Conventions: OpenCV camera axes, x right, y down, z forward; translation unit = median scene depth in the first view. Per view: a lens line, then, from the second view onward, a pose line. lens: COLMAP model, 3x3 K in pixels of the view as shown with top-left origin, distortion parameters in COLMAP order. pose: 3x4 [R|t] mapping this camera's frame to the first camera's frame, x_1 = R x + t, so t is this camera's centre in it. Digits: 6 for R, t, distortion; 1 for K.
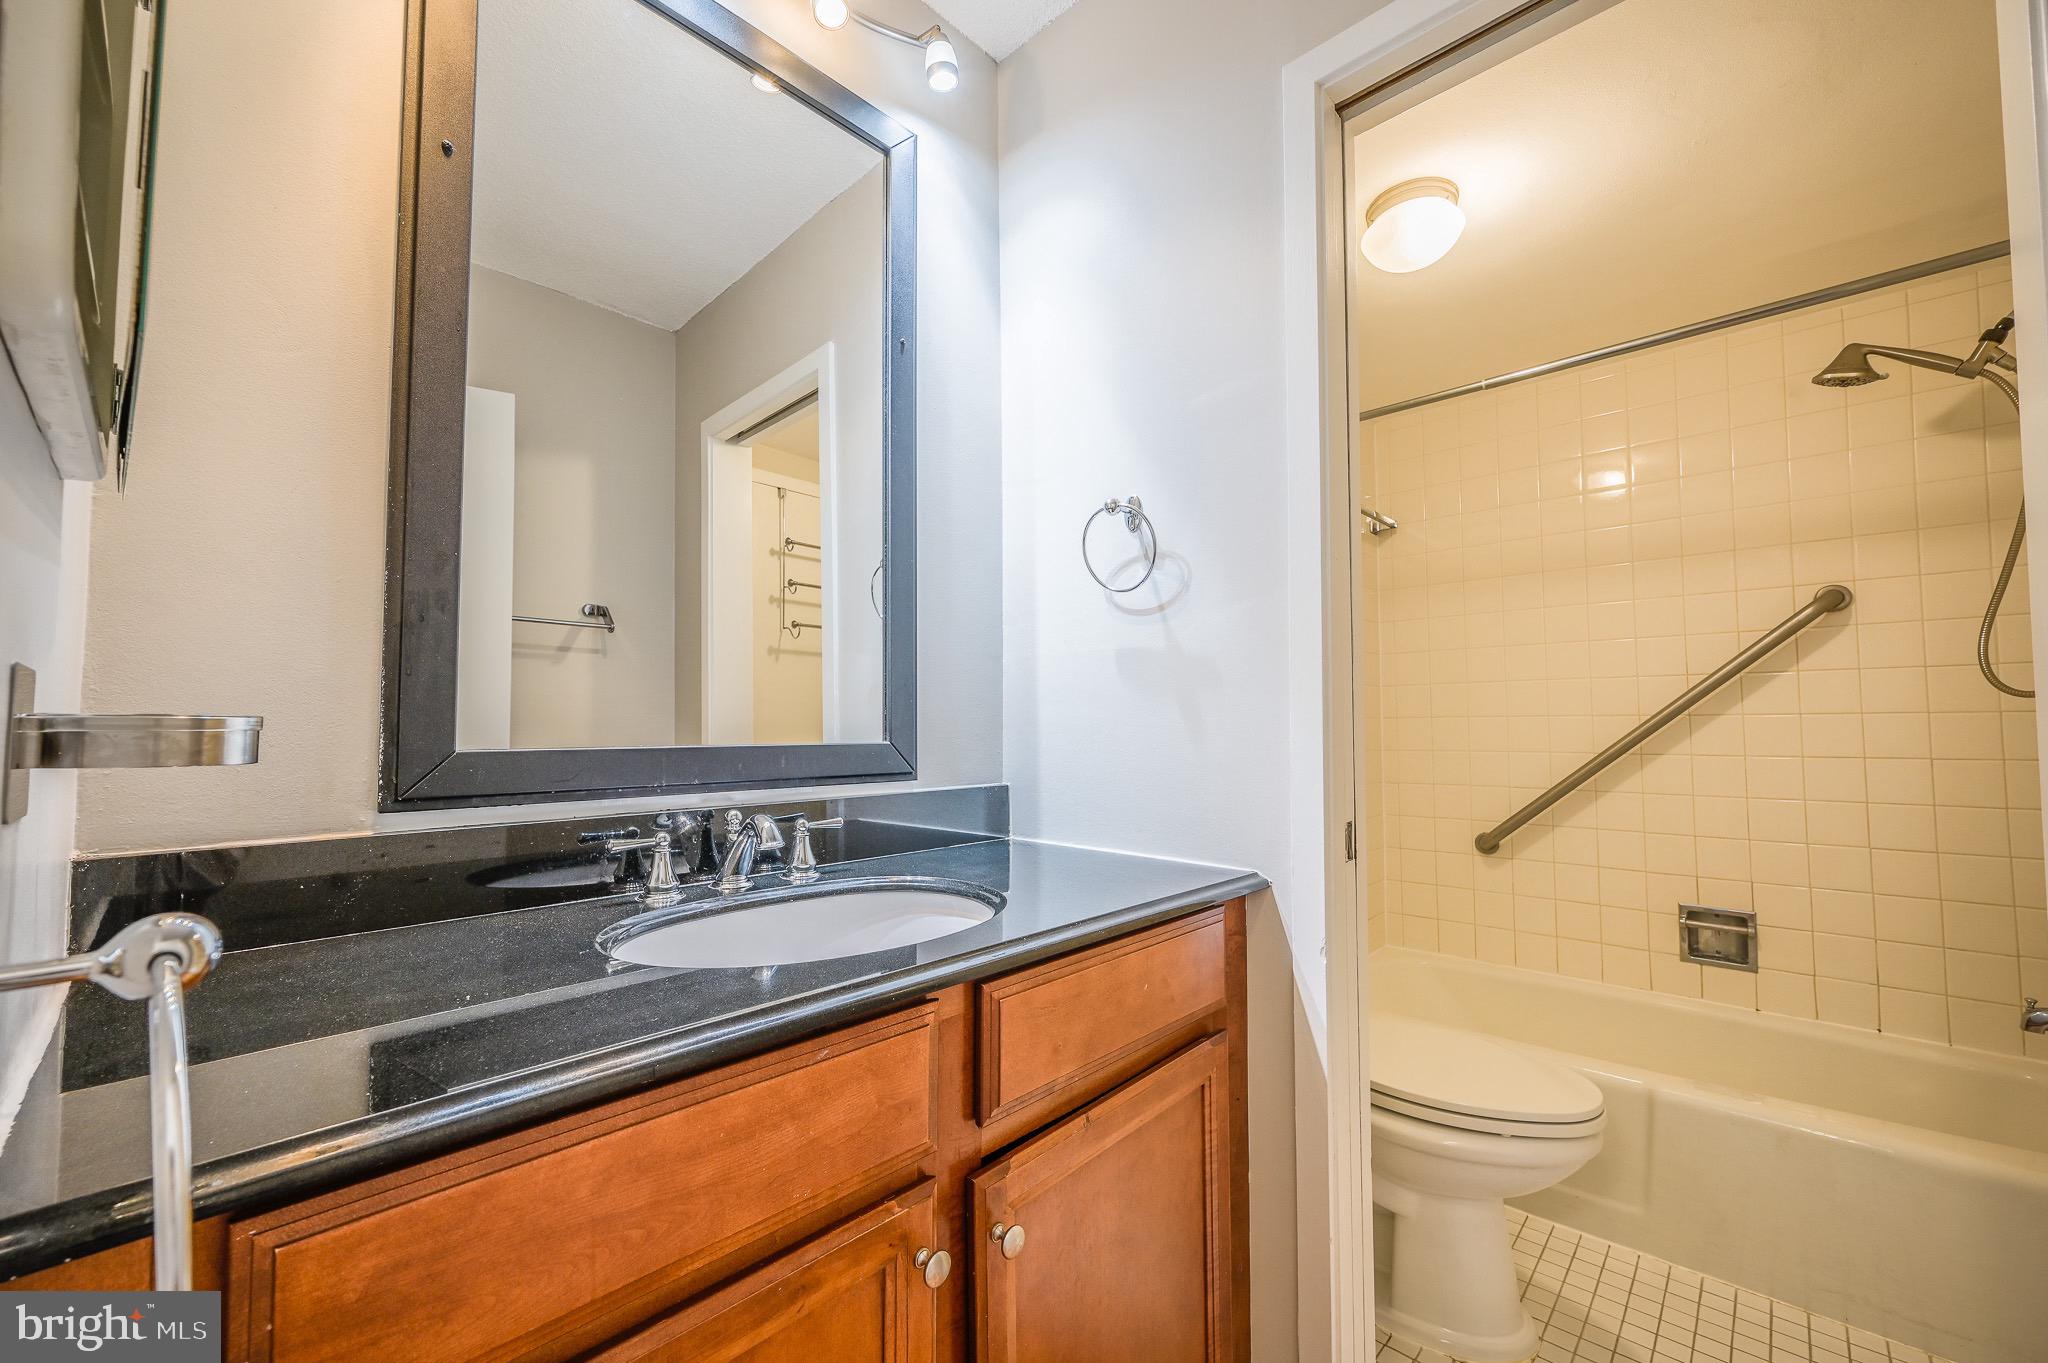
lens RADIAL K [[817.9, 0, 1029.9], [0, 817.9, 693.1], [0, 0, 1]] dist [0.009598, -0.000011]
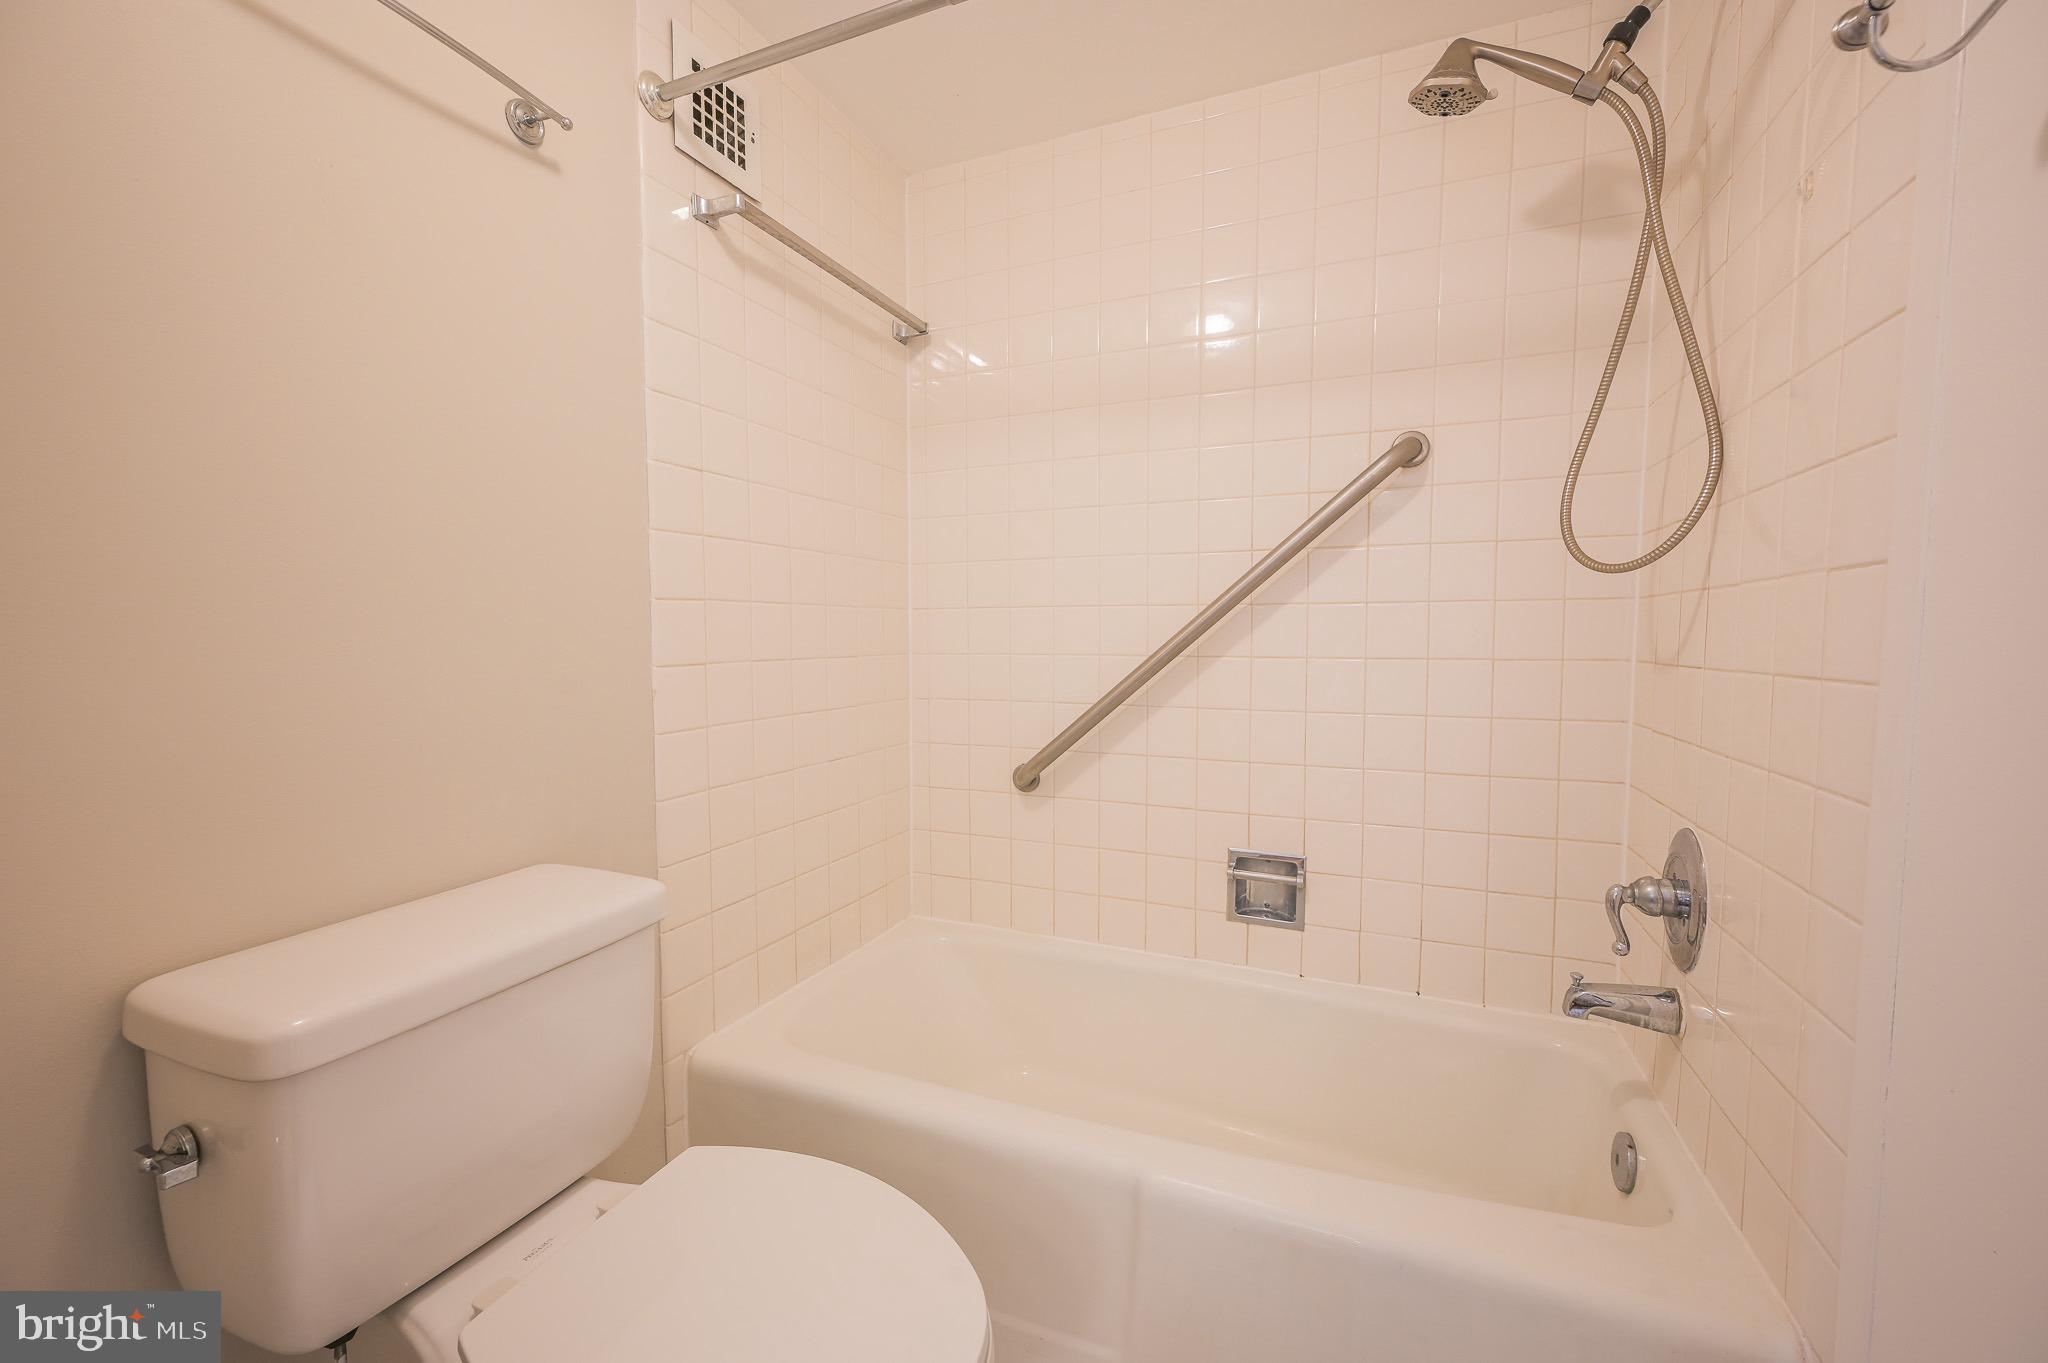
lens RADIAL K [[809.4, 0, 1019.2], [0, 809.4, 680.1], [0, 0, 1]] dist [-0.001577, -0.000133]
pose [[0.942671, -0.019535, 0.333152, 0.372280], [-0.016584, 0.994310, 0.105229, 0.022112], [-0.333312, -0.104722, 0.936983, 0.389972]]
